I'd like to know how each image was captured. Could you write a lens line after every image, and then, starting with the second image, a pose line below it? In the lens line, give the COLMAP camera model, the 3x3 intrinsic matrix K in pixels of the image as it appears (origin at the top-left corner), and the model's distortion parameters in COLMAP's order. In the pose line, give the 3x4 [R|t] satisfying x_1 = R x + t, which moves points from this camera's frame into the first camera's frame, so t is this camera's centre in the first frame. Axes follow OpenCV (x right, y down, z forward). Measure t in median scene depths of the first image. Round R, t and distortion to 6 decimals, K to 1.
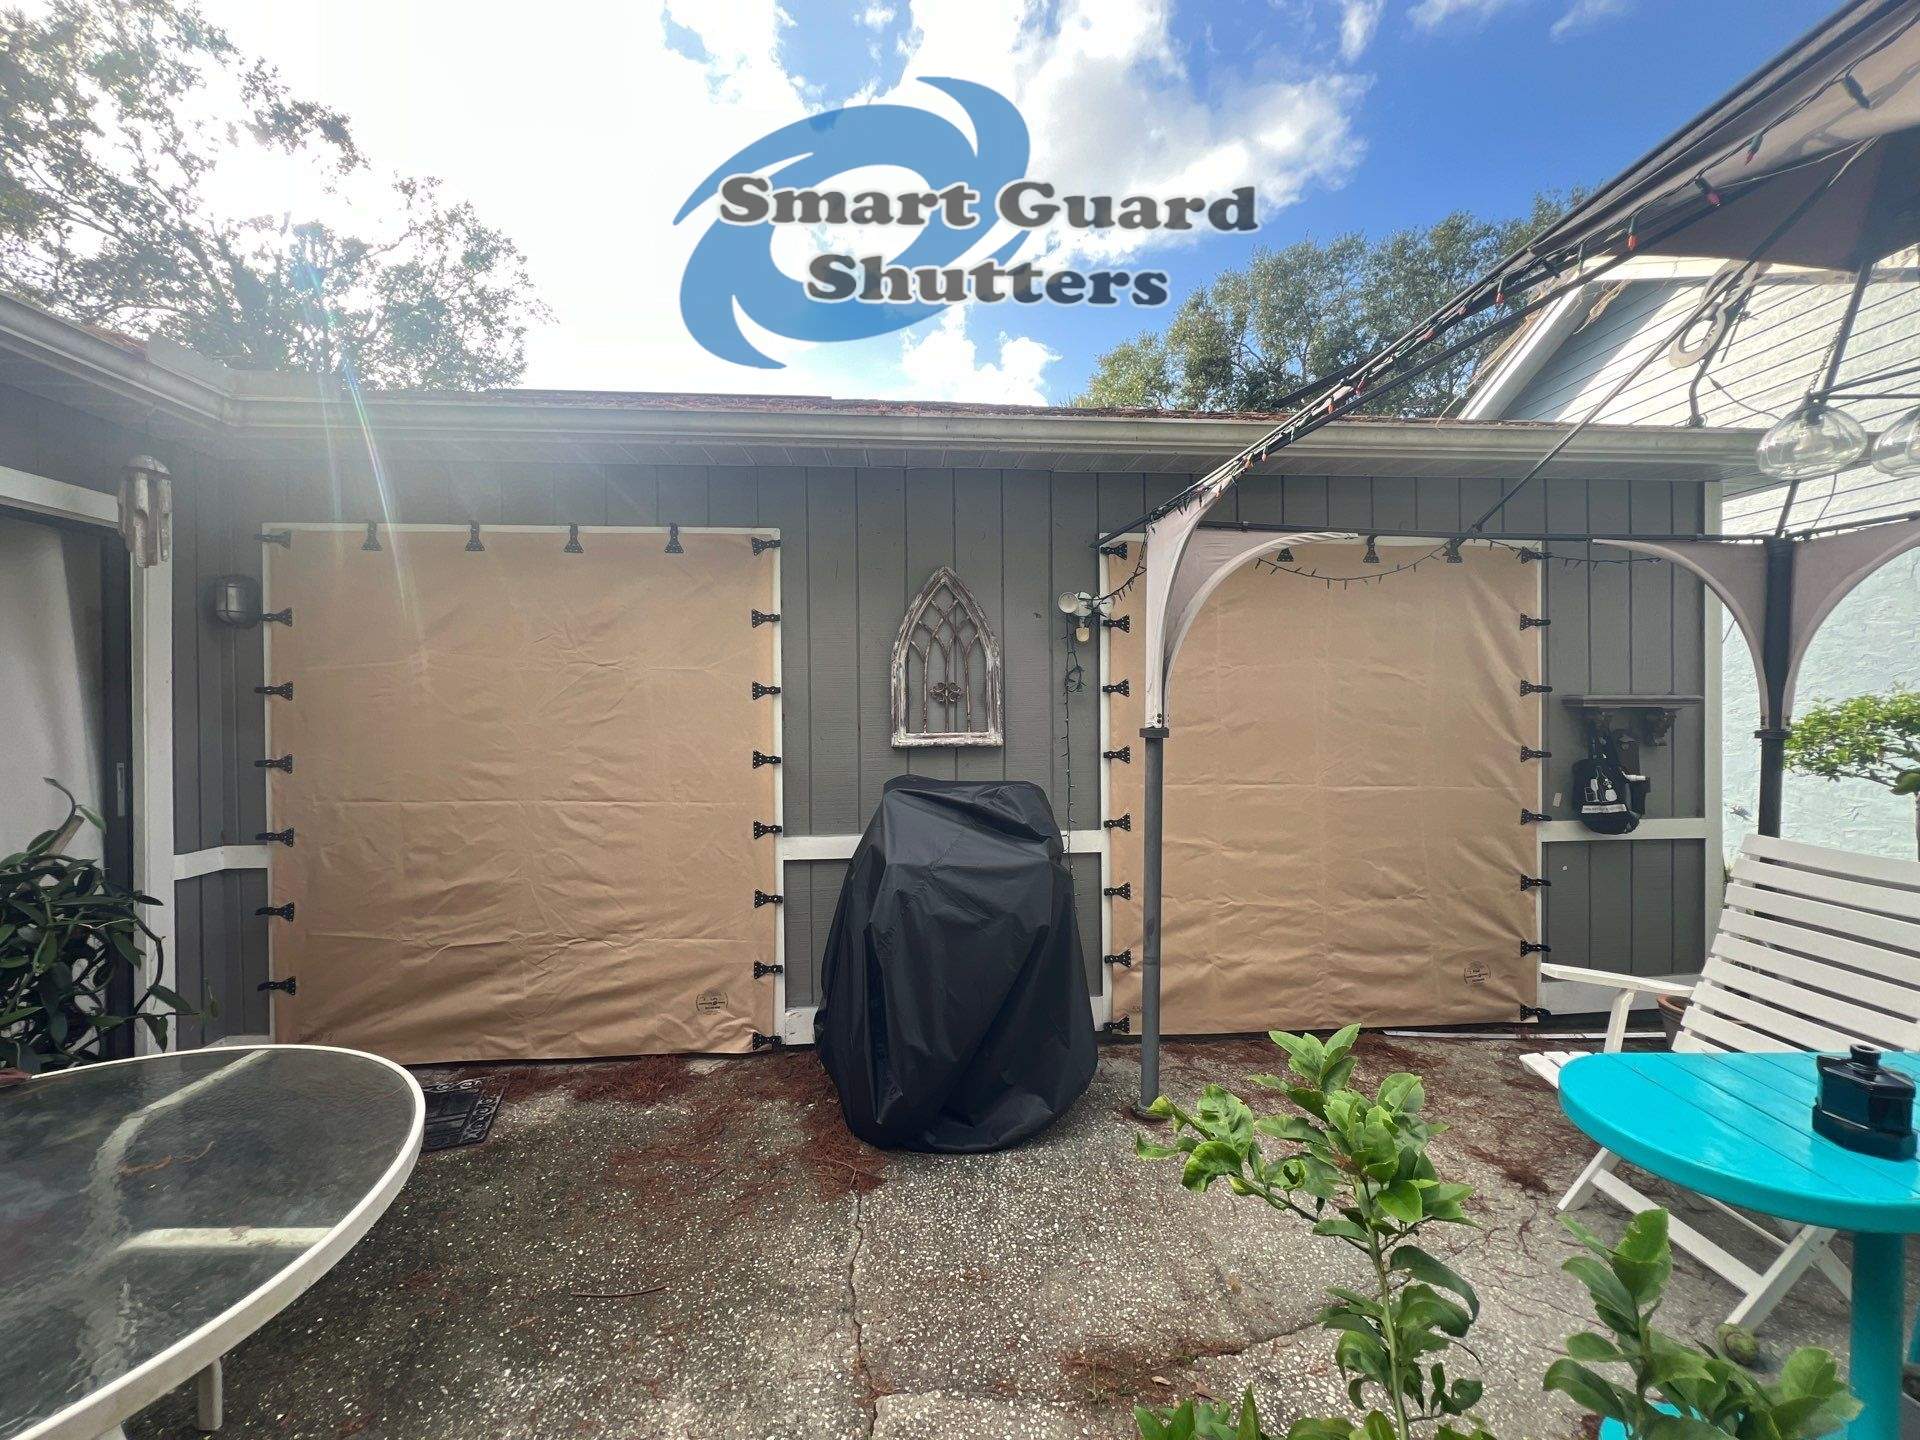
lens RADIAL K [[795.5, 0, 960.0], [0, 795.5, 720.0], [0, 0, 1]] dist [-0.016244, 0.006386]
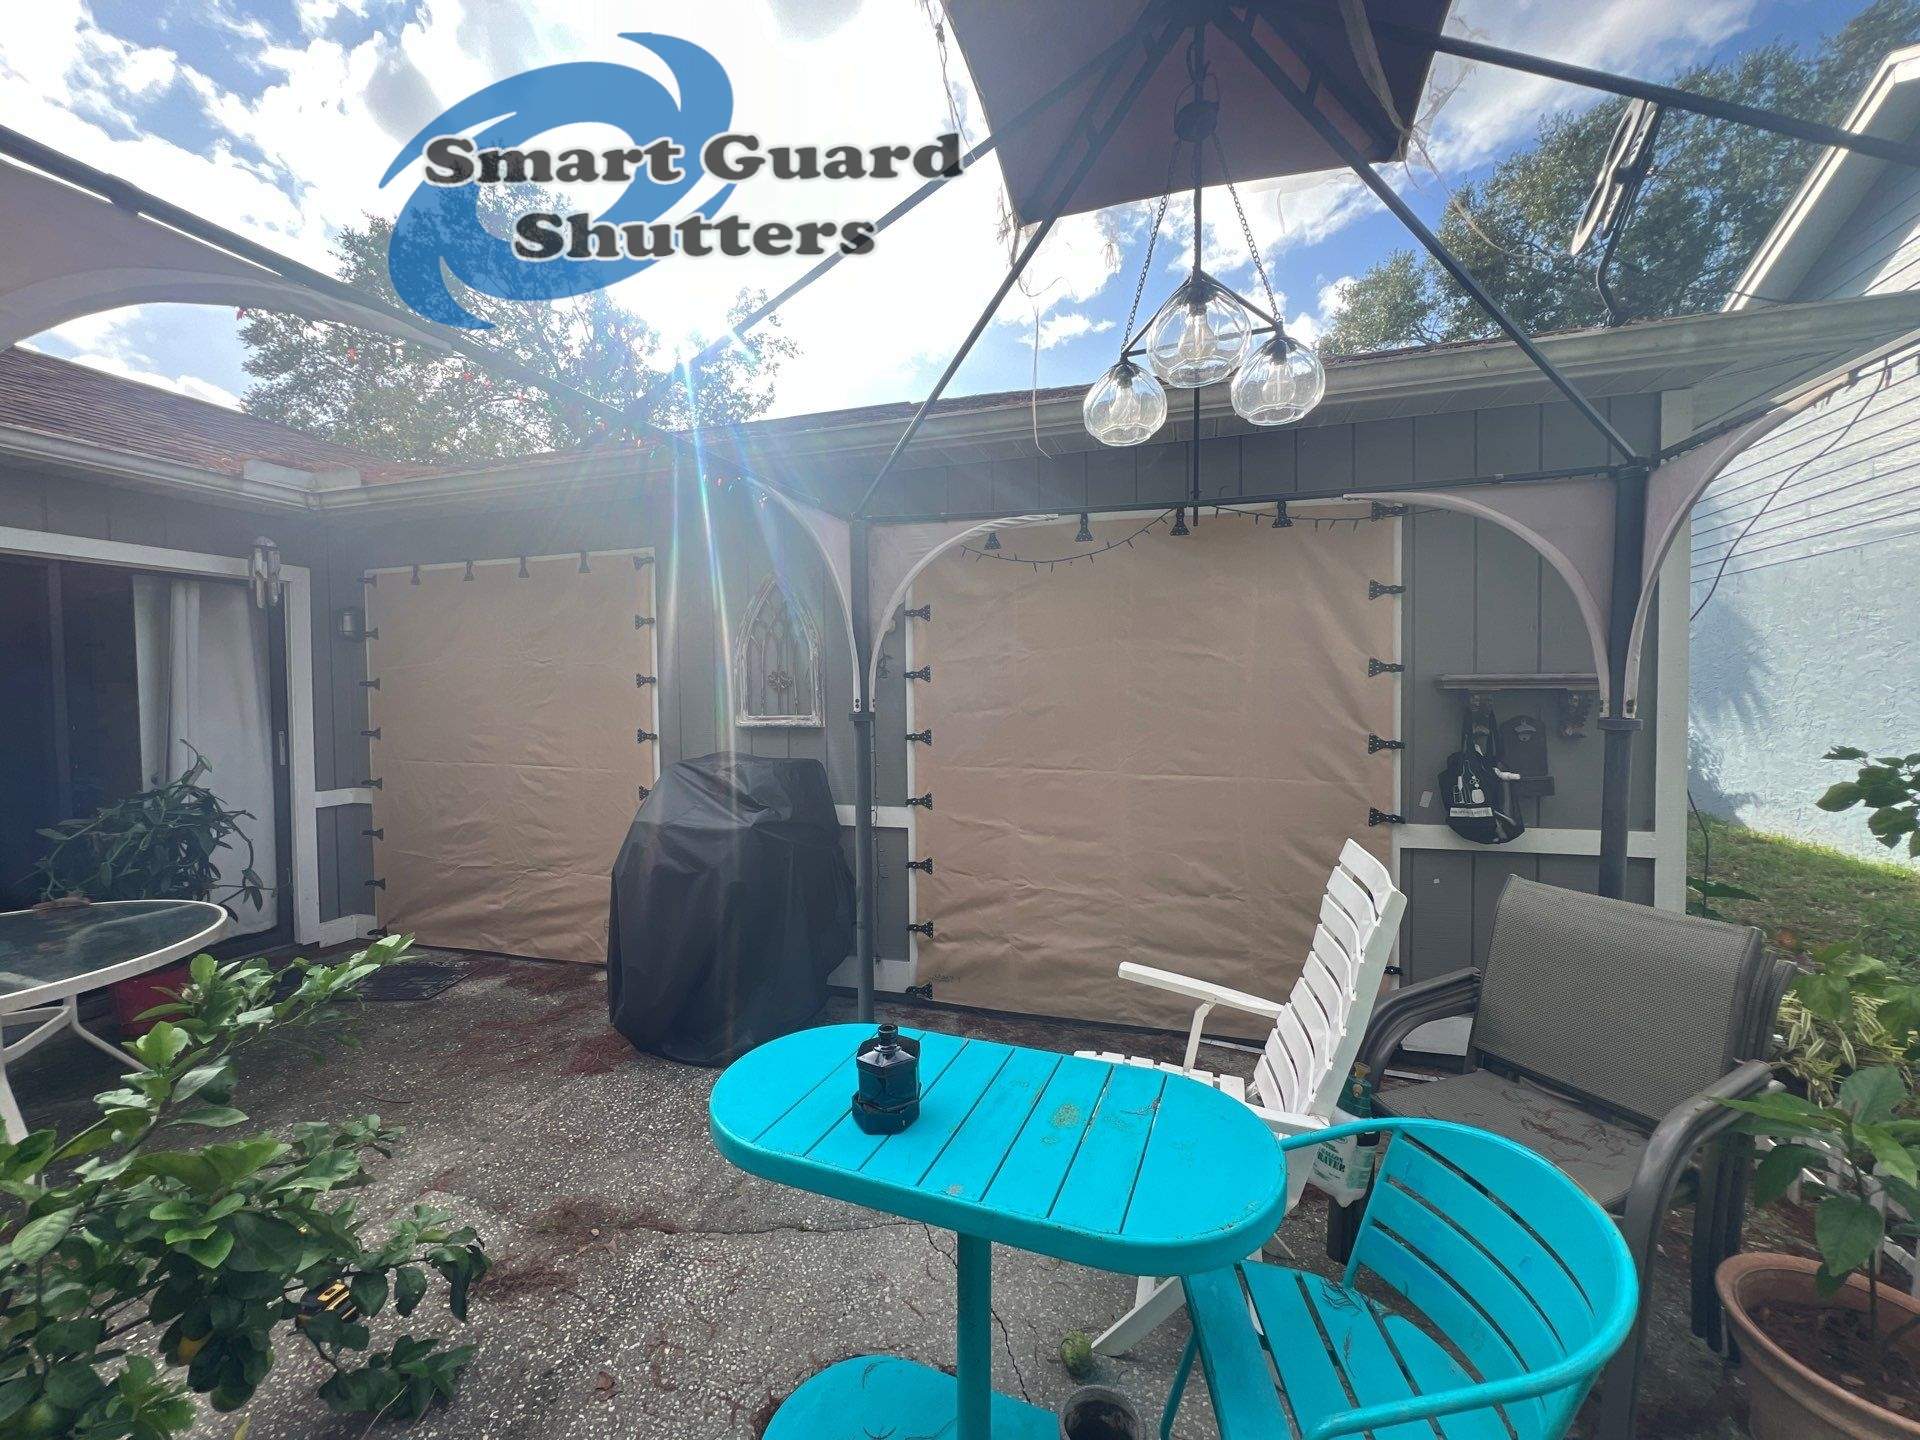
lens RADIAL K [[795.5, 0, 960.0], [0, 795.5, 720.0], [0, 0, 1]] dist [-0.016244, 0.006386]
pose [[0.928757, 0.008401, -0.370595, 0.649876], [0.000482, 0.999715, 0.023868, -0.004405], [0.370690, -0.022346, 0.928488, 0.034654]]
